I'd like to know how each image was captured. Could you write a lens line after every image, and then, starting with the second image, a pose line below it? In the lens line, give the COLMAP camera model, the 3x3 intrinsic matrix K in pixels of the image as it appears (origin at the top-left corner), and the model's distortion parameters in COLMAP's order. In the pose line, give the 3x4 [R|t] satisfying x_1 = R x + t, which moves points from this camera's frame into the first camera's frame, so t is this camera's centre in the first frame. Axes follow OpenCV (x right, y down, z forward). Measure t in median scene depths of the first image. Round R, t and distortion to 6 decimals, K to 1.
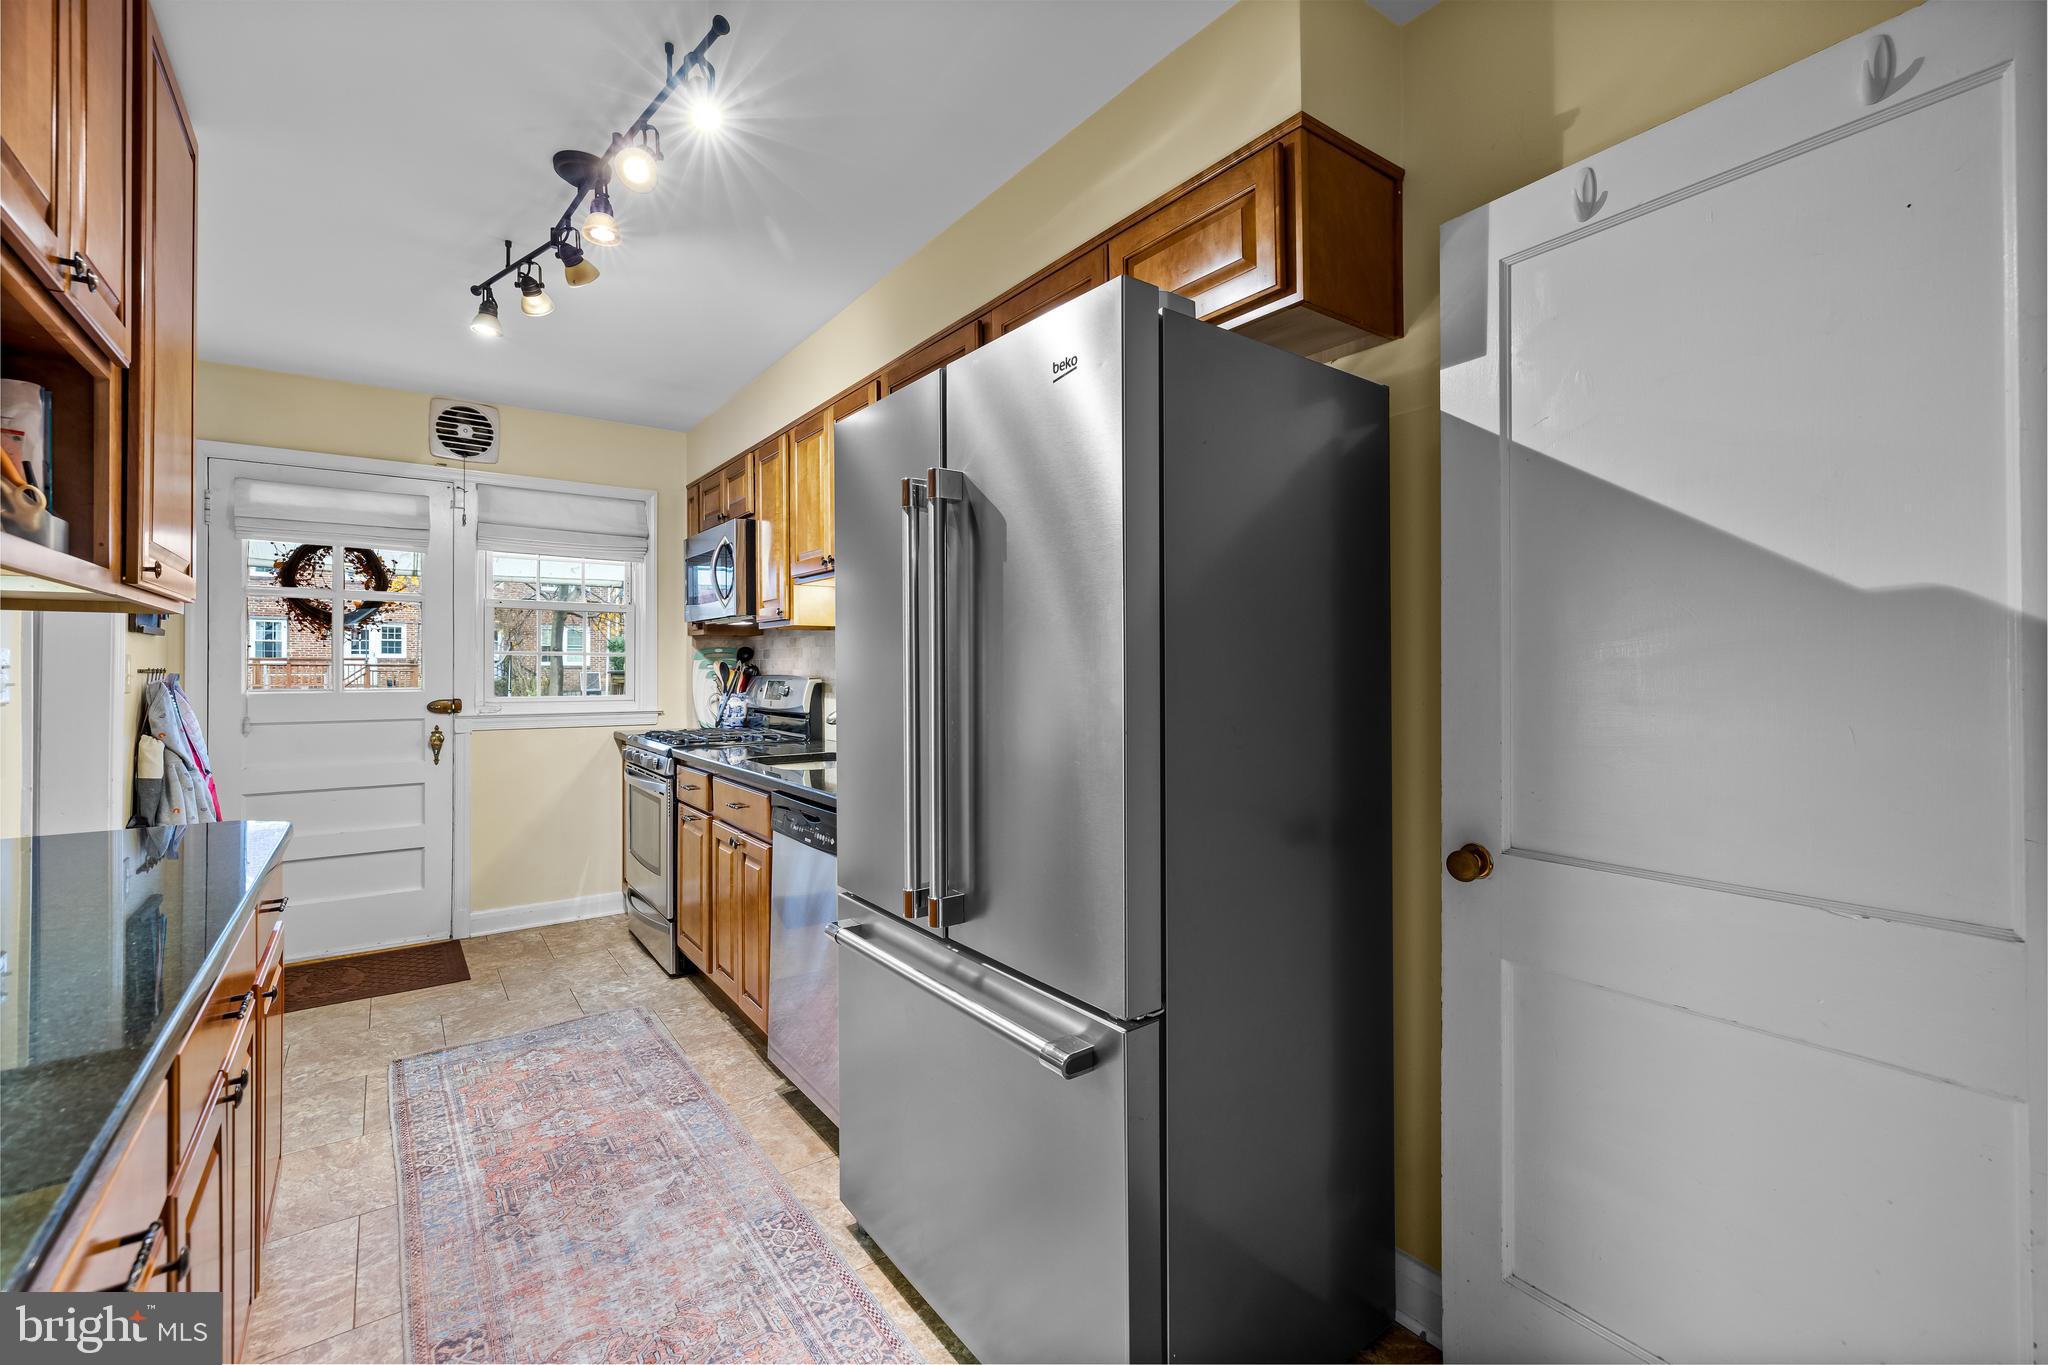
lens RADIAL K [[860.0, 0, 1018.1], [0, 860.0, 670.5], [0, 0, 1]] dist [0.001153, 0.001036]
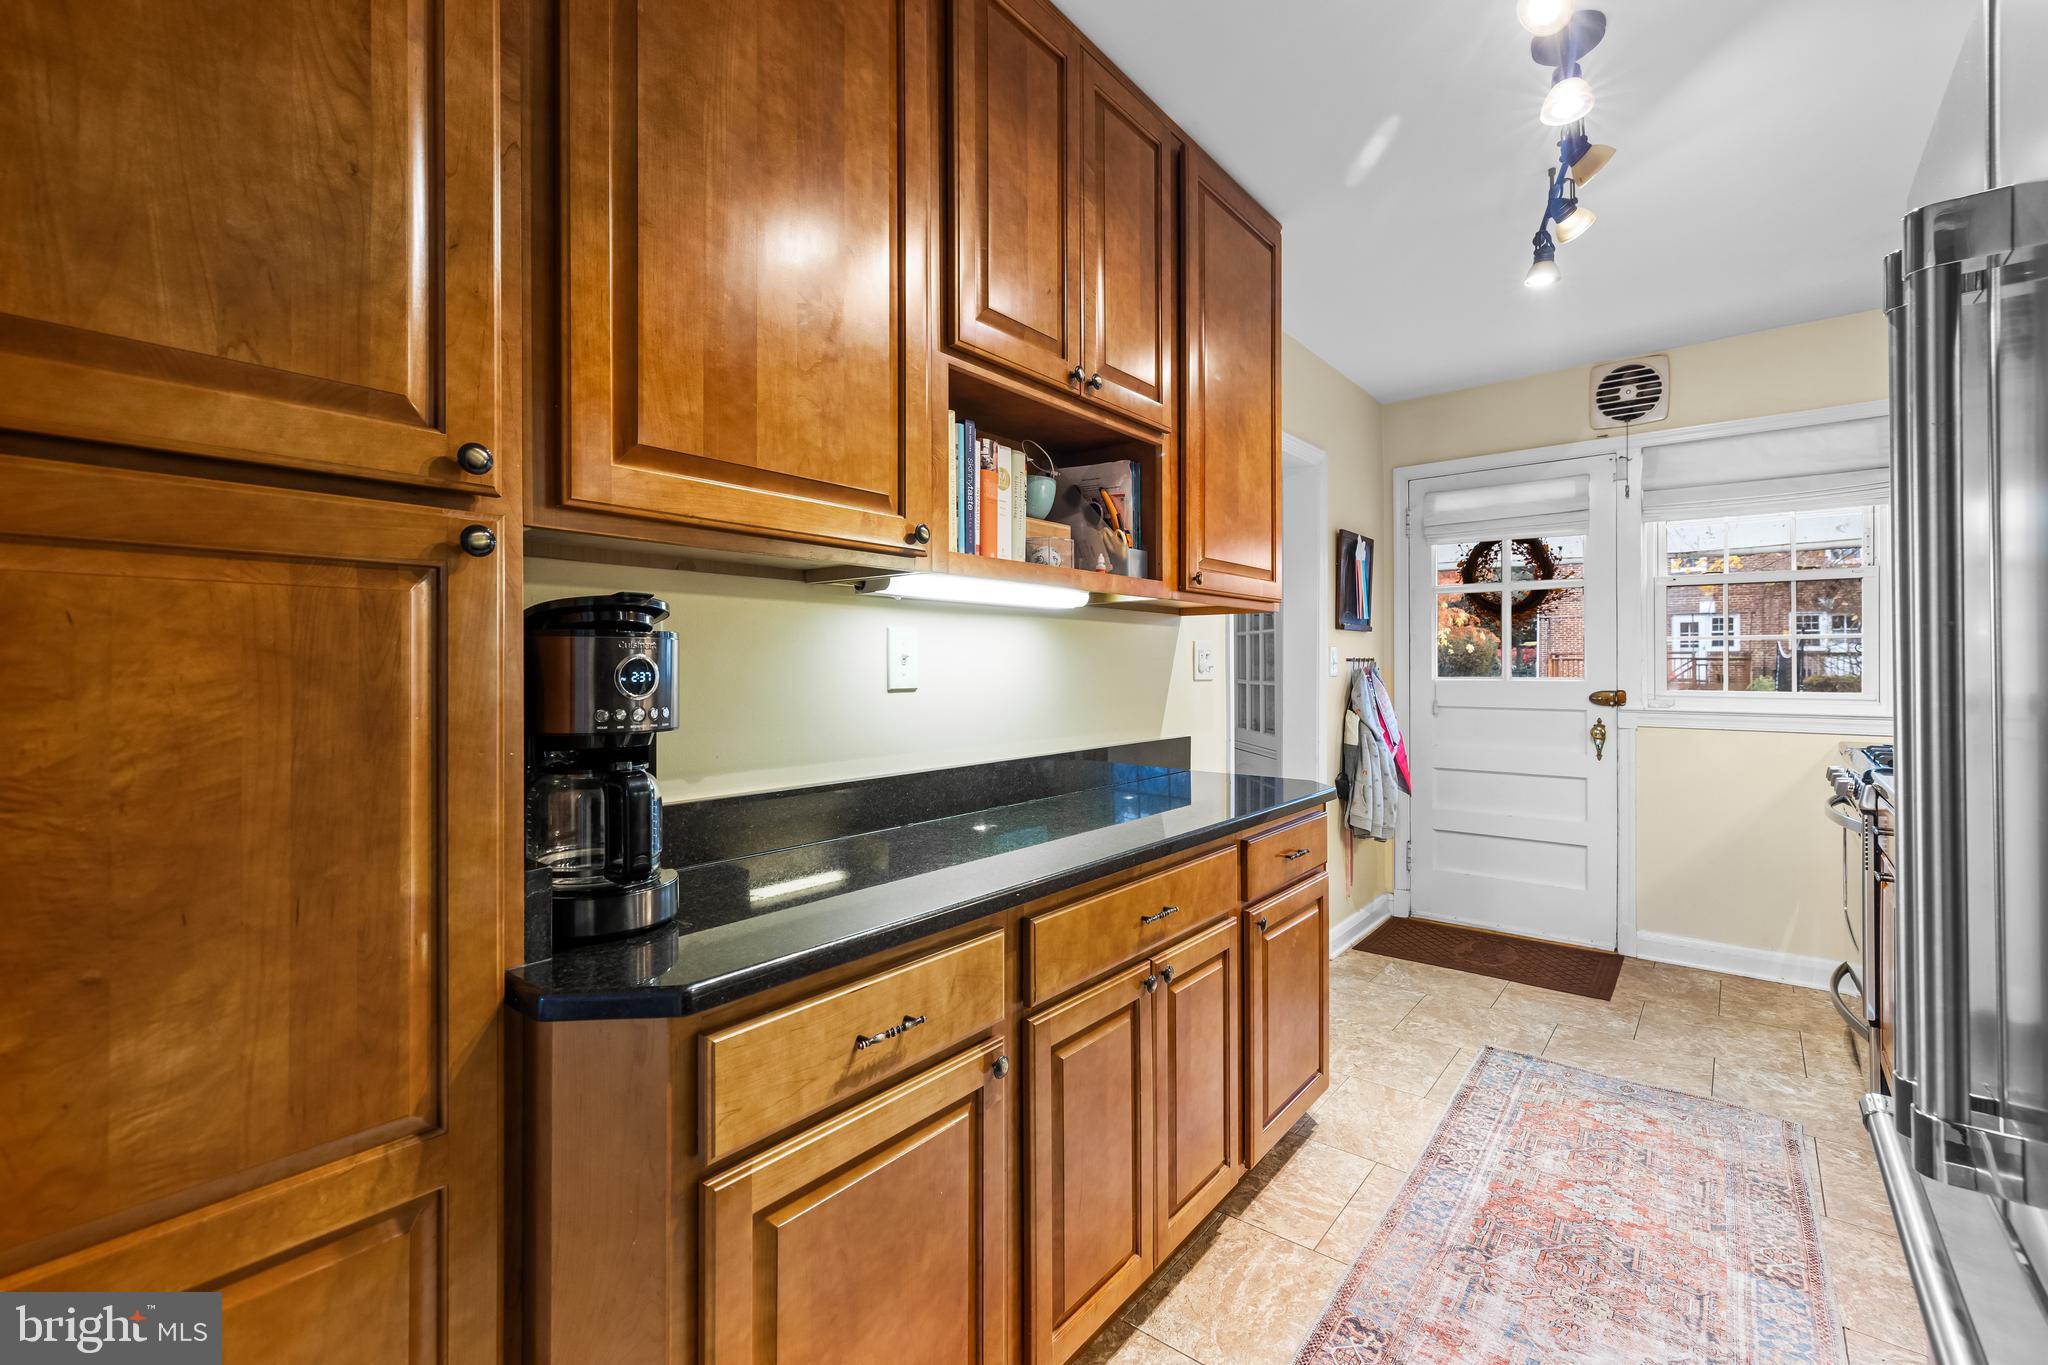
lens RADIAL K [[884.5, 0, 1017.3], [0, 884.5, 669.7], [0, 0, 1]] dist [0.002753, 0.000497]
pose [[0.240317, 0.004377, -0.970684, 0.128000], [0.000148, 0.999990, 0.004546, 0.008797], [0.970694, -0.001237, 0.240314, 0.197350]]
